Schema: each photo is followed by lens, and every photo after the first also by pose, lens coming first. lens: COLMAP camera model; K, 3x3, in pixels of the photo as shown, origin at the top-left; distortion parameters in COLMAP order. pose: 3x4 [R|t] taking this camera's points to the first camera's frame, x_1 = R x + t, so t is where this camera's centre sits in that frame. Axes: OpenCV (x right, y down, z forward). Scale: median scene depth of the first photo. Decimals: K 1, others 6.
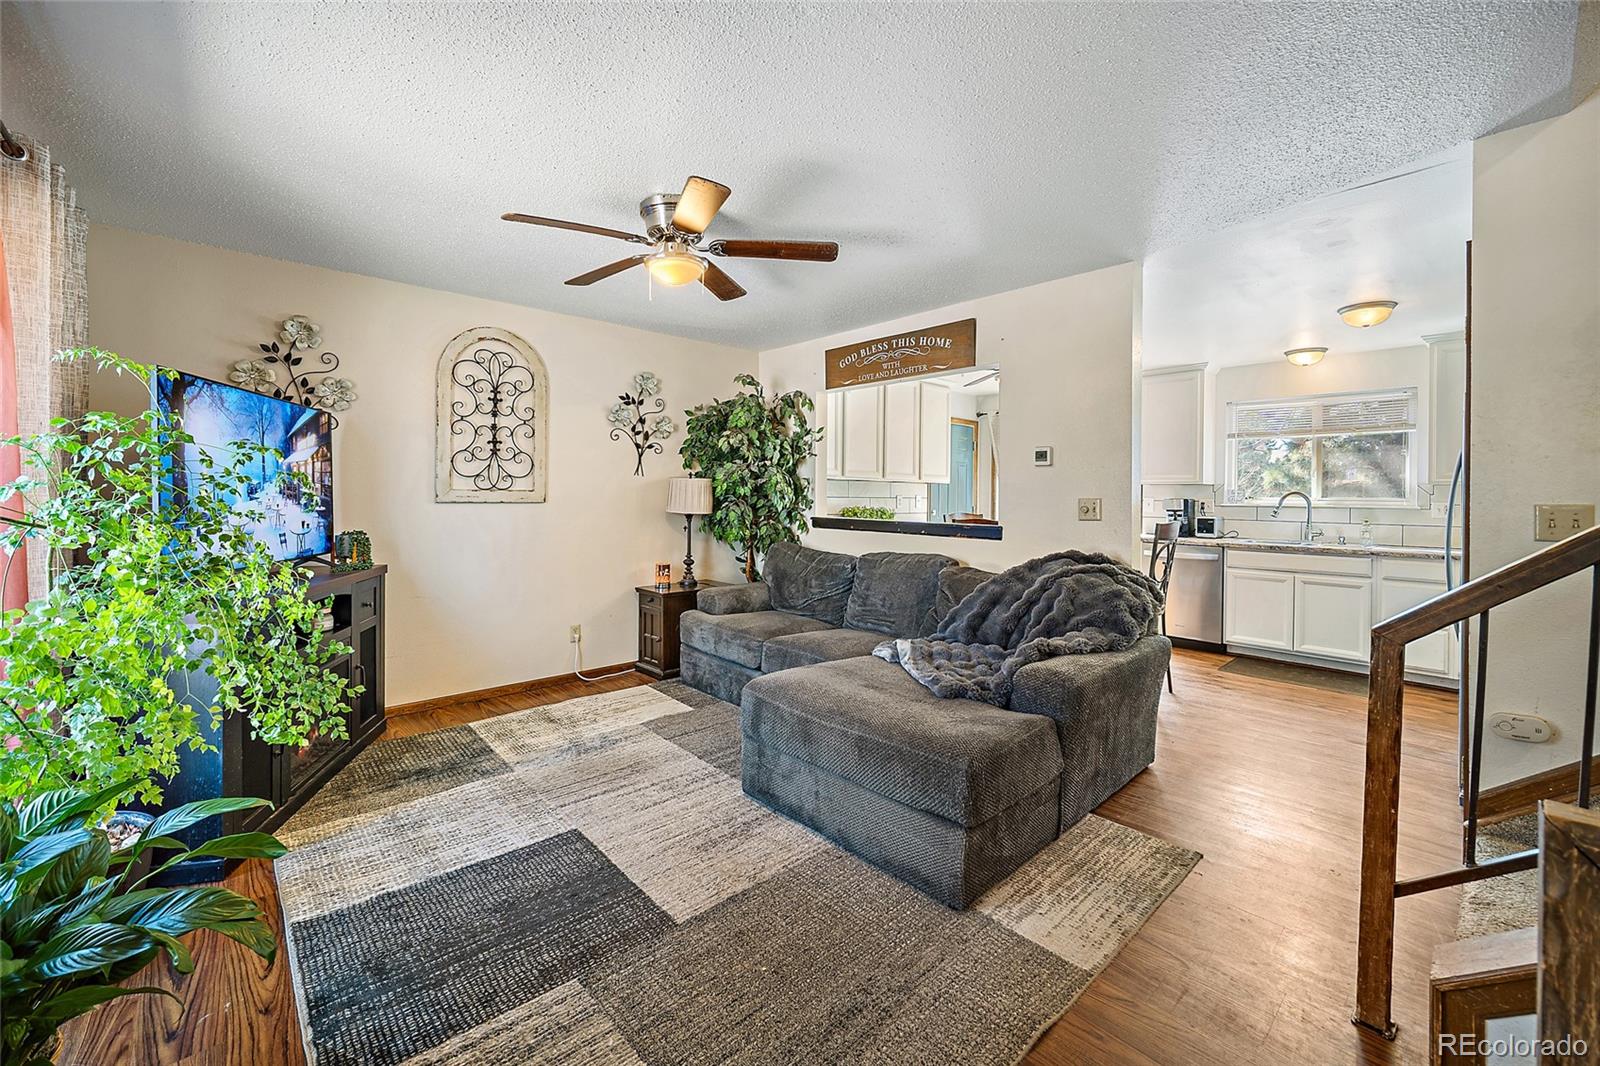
lens RADIAL K [[640.8, 0, 802.8], [0, 640.8, 497.5], [0, 0, 1]] dist [-0.003305, 0.000965]
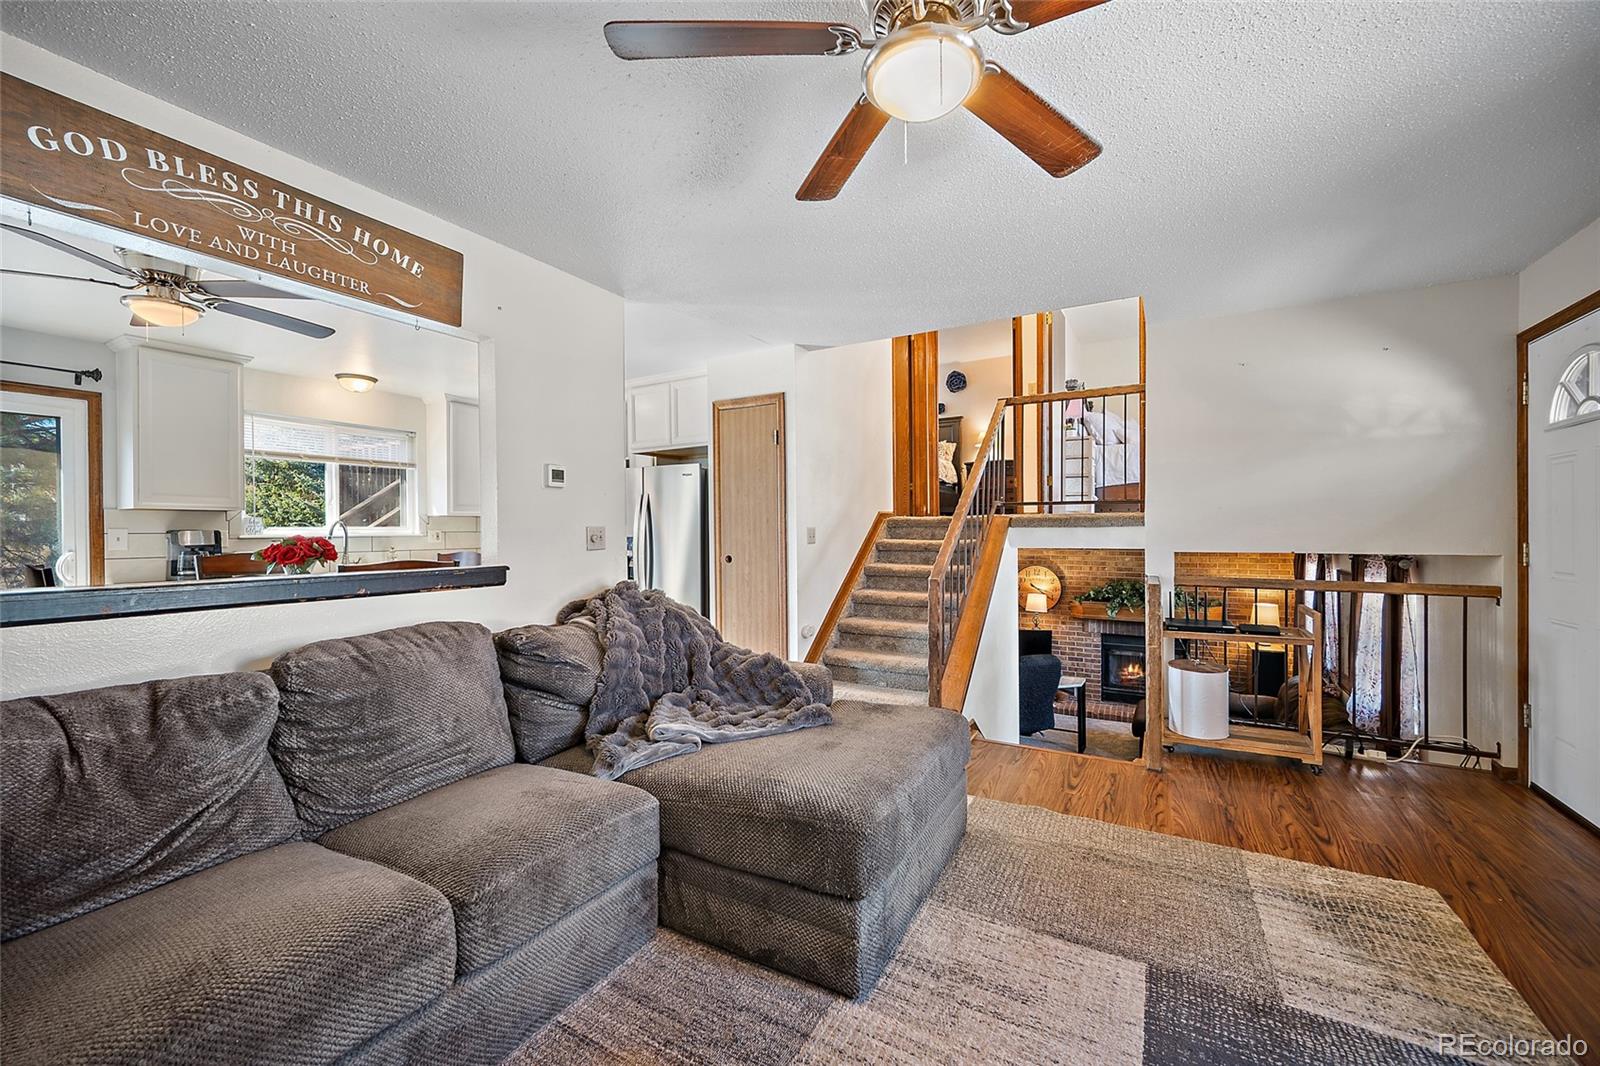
lens RADIAL K [[637.4, 0, 802.8], [0, 637.4, 528.4], [0, 0, 1]] dist [0.000646, 0.001043]
pose [[-0.293611, -0.004128, 0.955916, -0.439039], [0.007584, 0.999949, 0.006647, 0.000207], [-0.955895, 0.009202, -0.293565, 0.813225]]
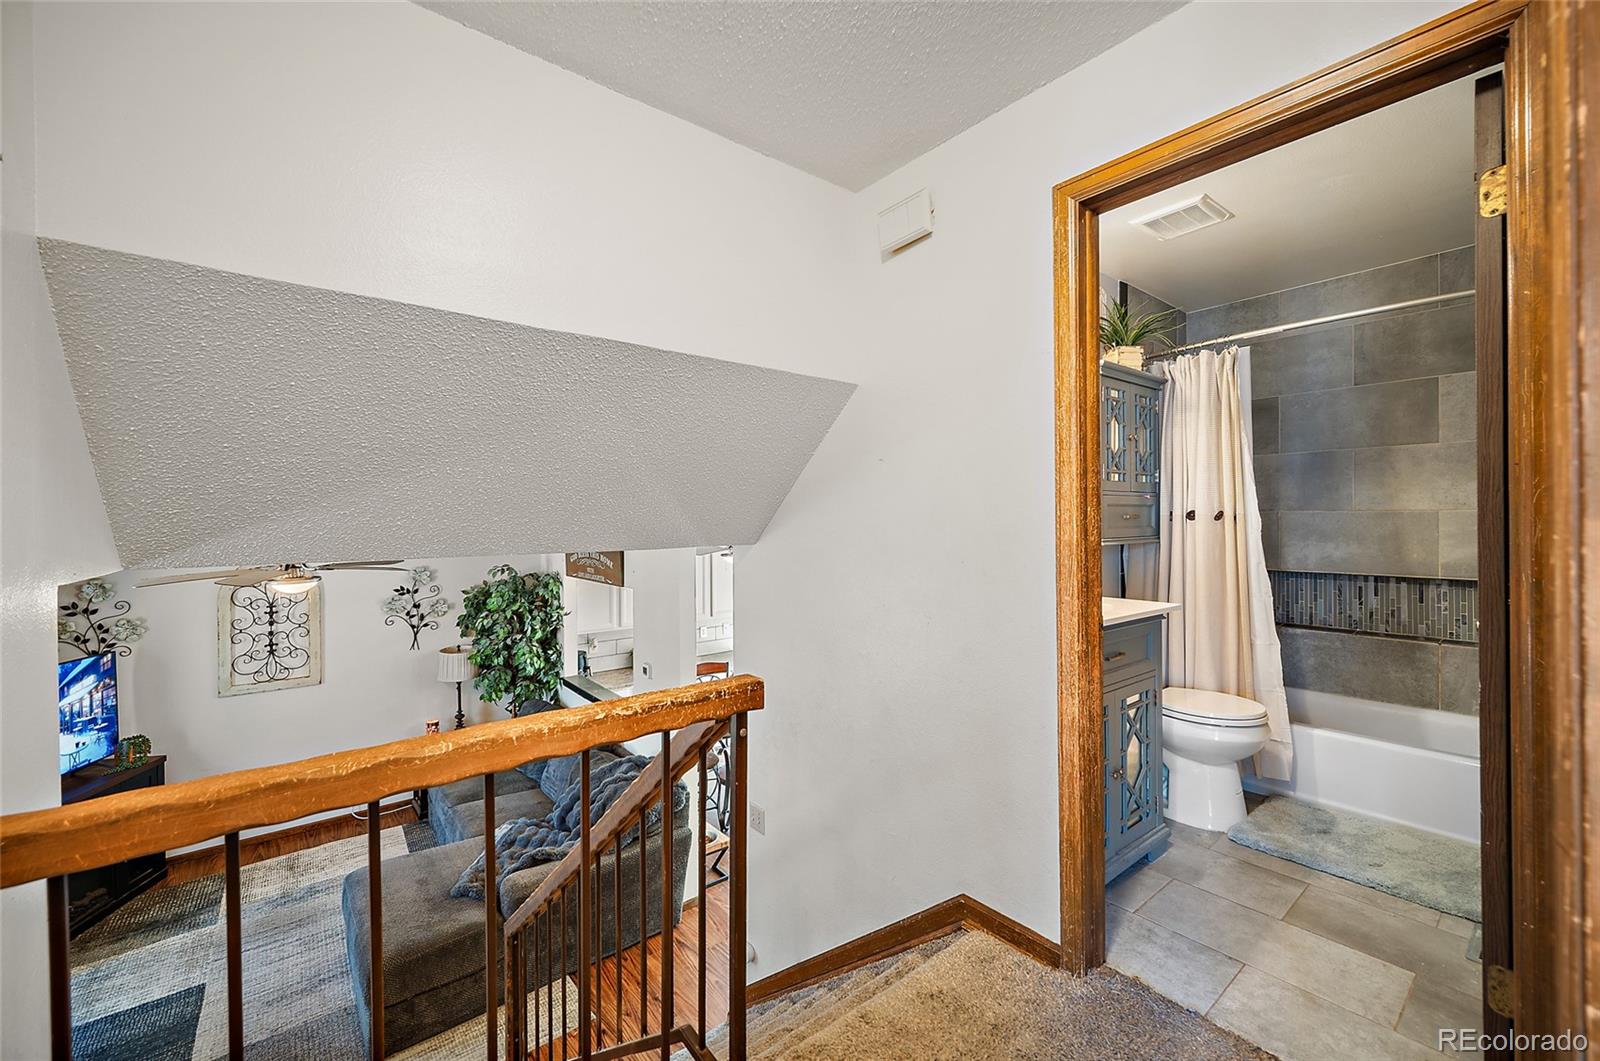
lens RADIAL K [[637.4, 0, 802.8], [0, 637.4, 525.9], [0, 0, 1]] dist [0.000646, 0.001043]
pose [[0.997784, -0.014631, -0.064910, 0.689764], [0.014970, 0.999877, 0.004737, -0.319012], [0.064832, -0.005698, 0.997880, -0.228852]]
